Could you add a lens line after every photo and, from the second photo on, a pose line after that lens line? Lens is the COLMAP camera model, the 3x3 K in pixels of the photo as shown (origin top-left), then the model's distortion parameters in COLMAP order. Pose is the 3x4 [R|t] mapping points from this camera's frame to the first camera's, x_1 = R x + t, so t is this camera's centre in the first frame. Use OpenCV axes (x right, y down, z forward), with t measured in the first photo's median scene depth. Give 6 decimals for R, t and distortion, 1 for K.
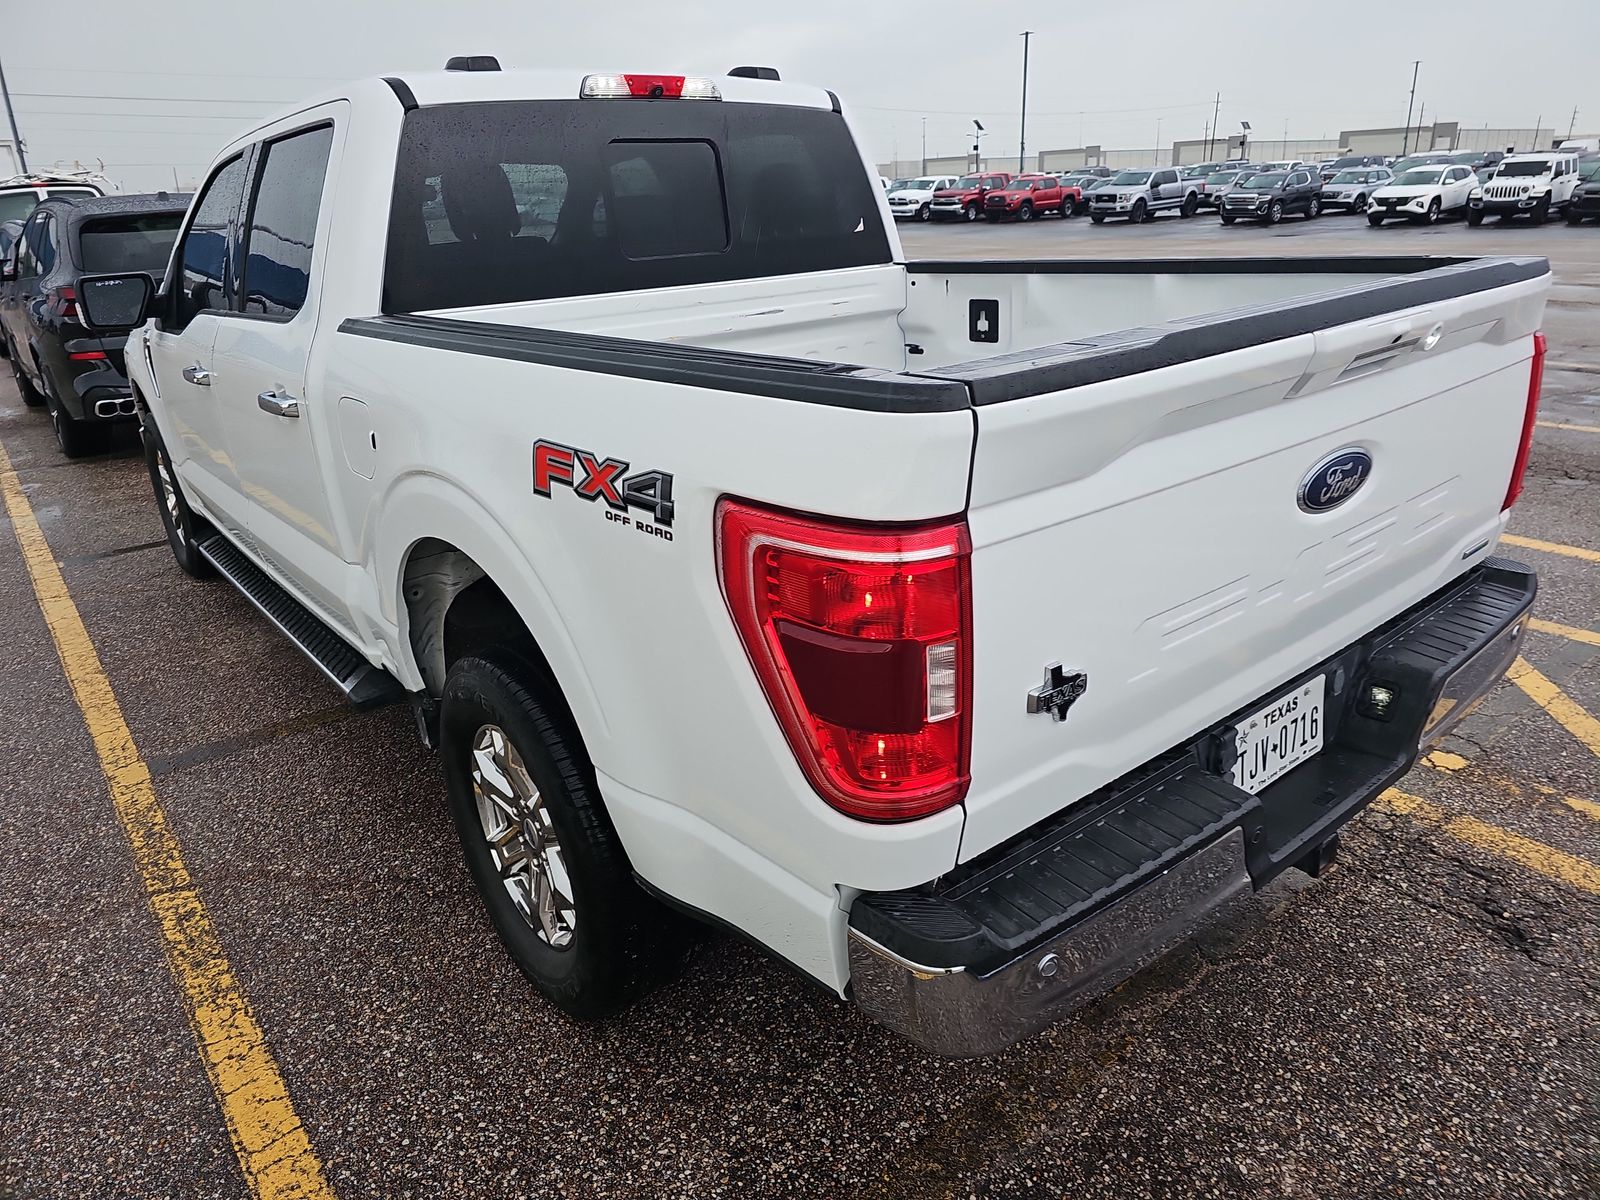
lens RADIAL K [[1079.5, 0, 791.0], [0, 1079.5, 594.8], [0, 0, 1]] dist [0.036142, -0.042163]
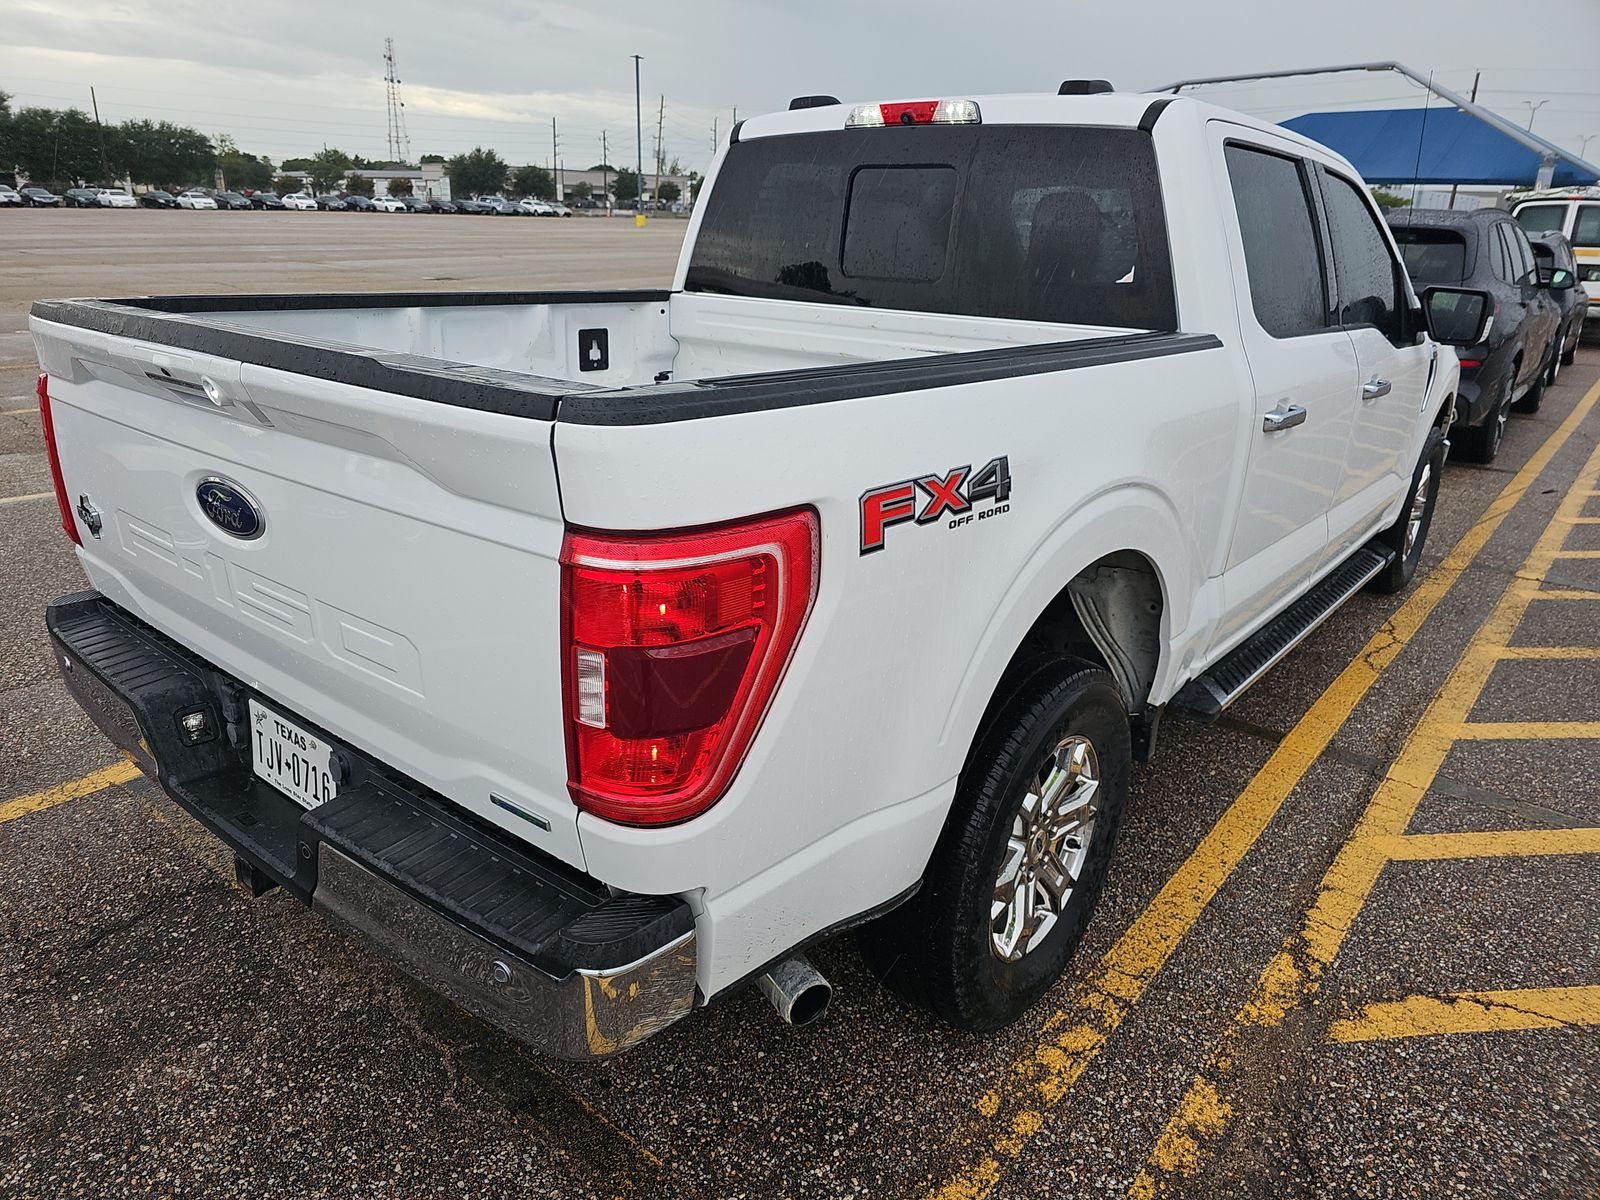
lens RADIAL K [[1079.5, 0, 789.8], [0, 1079.5, 600.8], [0, 0, 1]] dist [0.036142, -0.042163]
pose [[0.182733, 0.373952, -0.909268, 0.985056], [-0.374789, 0.881500, 0.287212, -0.327729], [0.908923, 0.288300, 0.301233, 0.750711]]
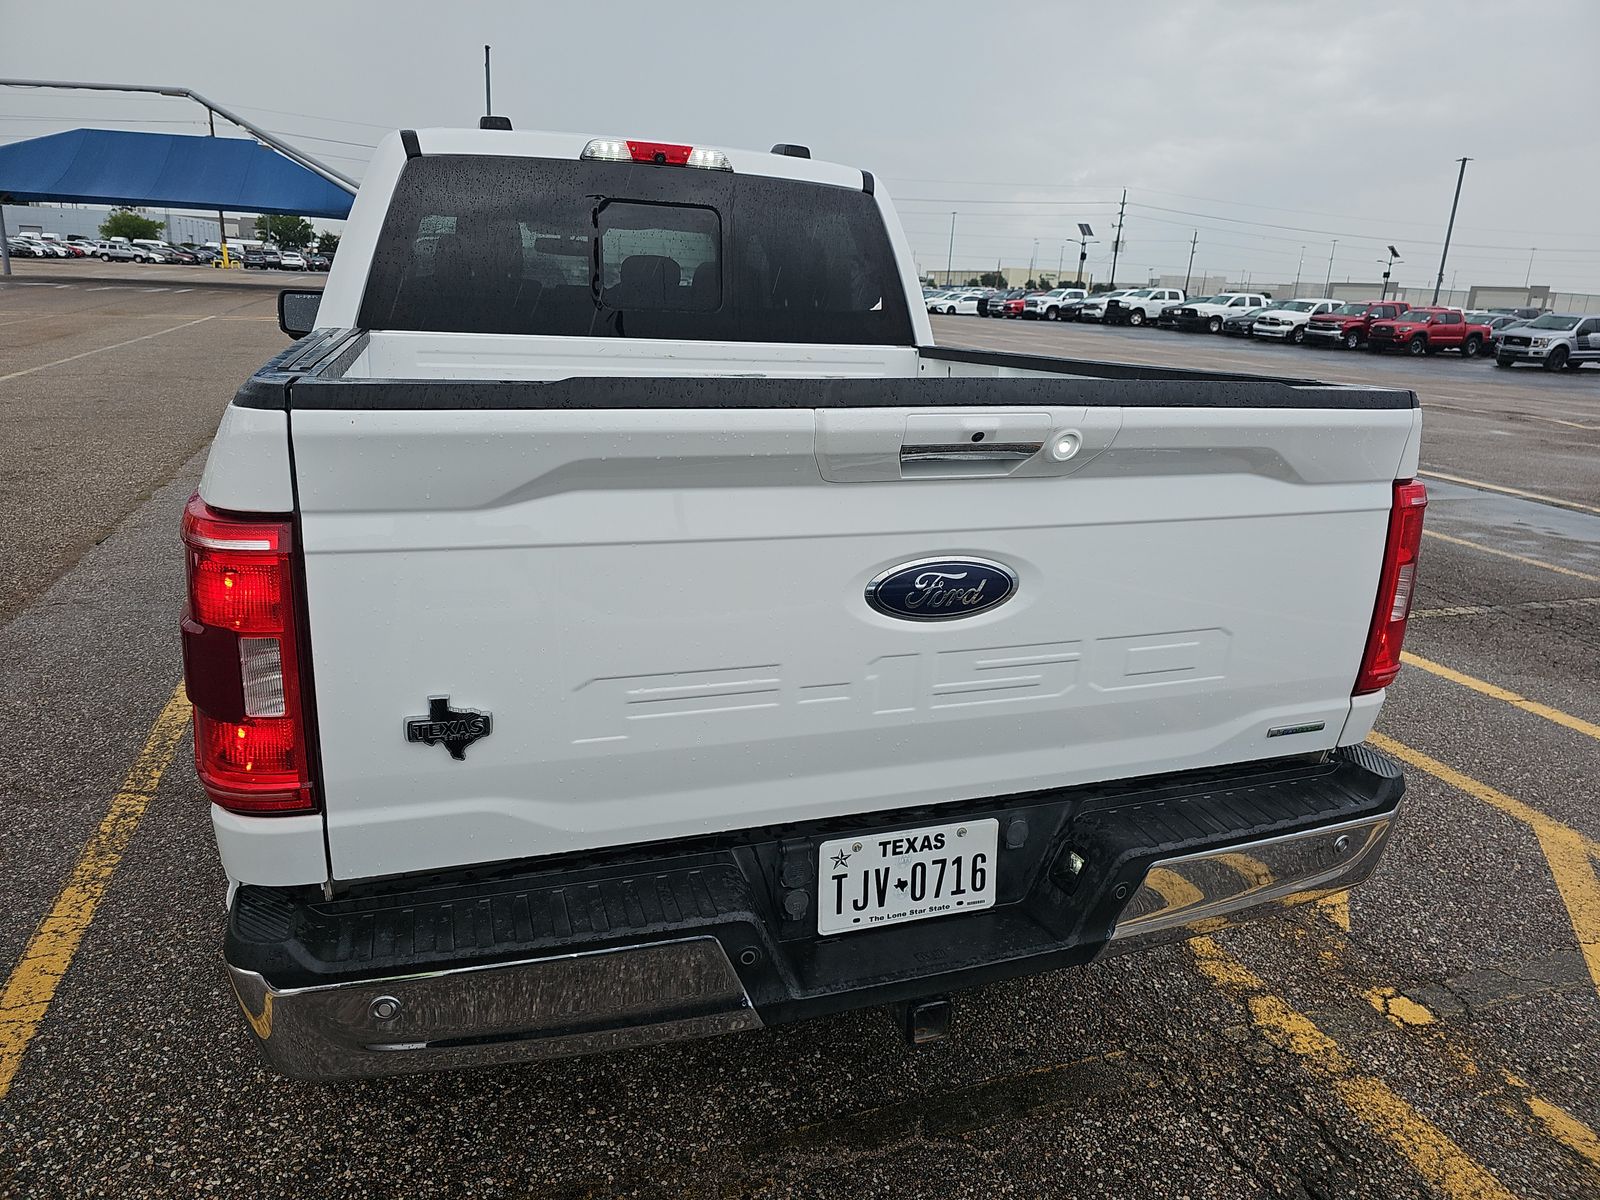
lens RADIAL K [[1079.5, 0, 794.7], [0, 1079.5, 589.2], [0, 0, 1]] dist [0.036142, -0.042163]
pose [[0.935202, 0.175309, -0.307675, 0.416466], [-0.200703, 0.978235, -0.052667, -0.021405], [0.291746, 0.111006, 0.950033, 0.077776]]
